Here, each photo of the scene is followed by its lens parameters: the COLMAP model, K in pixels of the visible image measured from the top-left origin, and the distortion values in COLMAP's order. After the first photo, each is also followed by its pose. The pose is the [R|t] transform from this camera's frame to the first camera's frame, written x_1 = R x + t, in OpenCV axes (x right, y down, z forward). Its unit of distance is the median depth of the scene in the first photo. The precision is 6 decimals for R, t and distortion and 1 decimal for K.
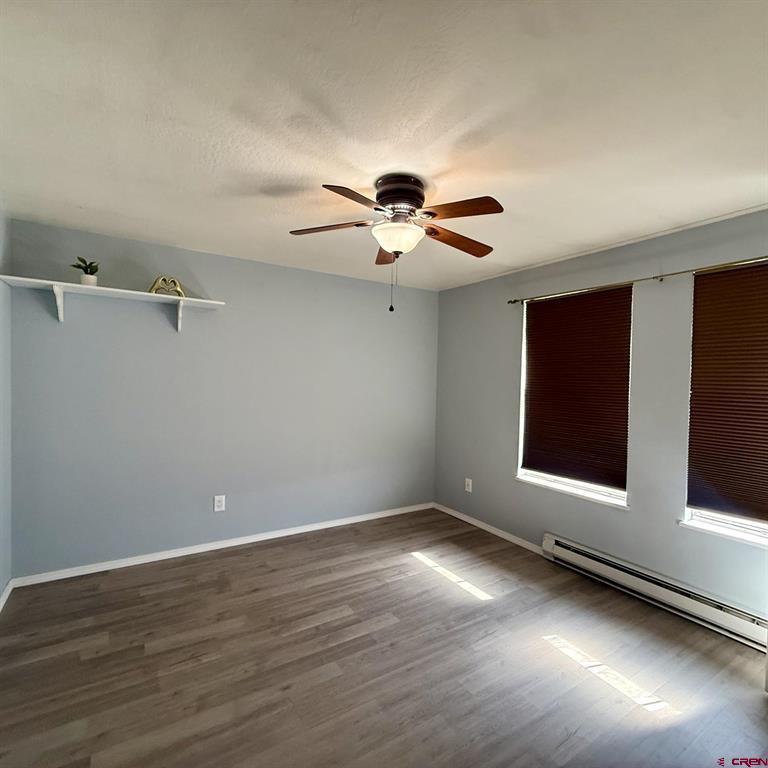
lens RADIAL K [[407.5, 0, 381.4], [0, 407.5, 385.4], [0, 0, 1]] dist [0.000280, -0.000541]
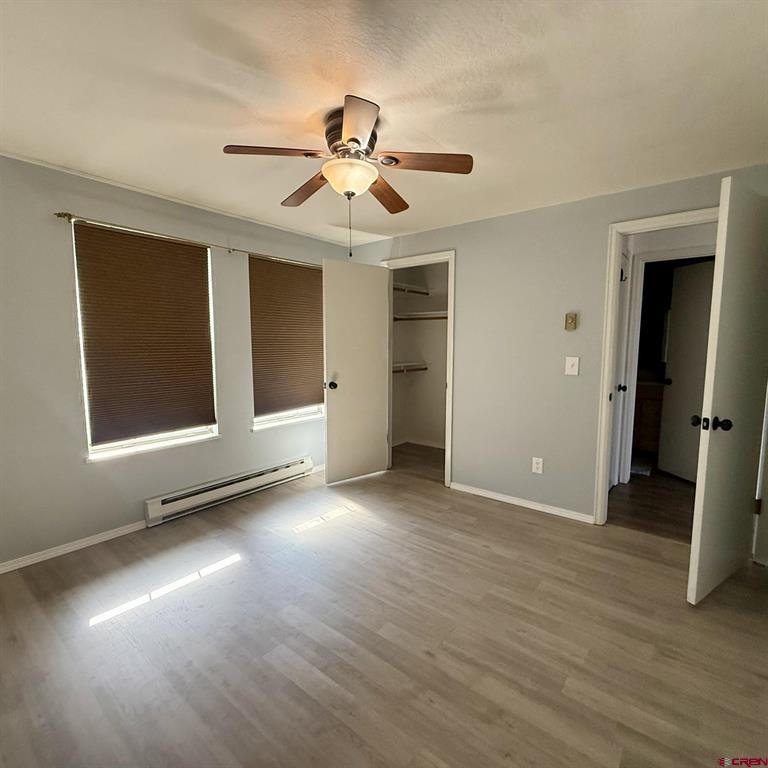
lens RADIAL K [[407.5, 0, 381.4], [0, 407.5, 385.4], [0, 0, 1]] dist [0.000280, -0.000541]
pose [[-0.319909, -0.130847, 0.938370, -0.720421], [0.003750, 0.990235, 0.139358, -0.019786], [-0.947441, 0.048100, -0.316294, 0.974434]]
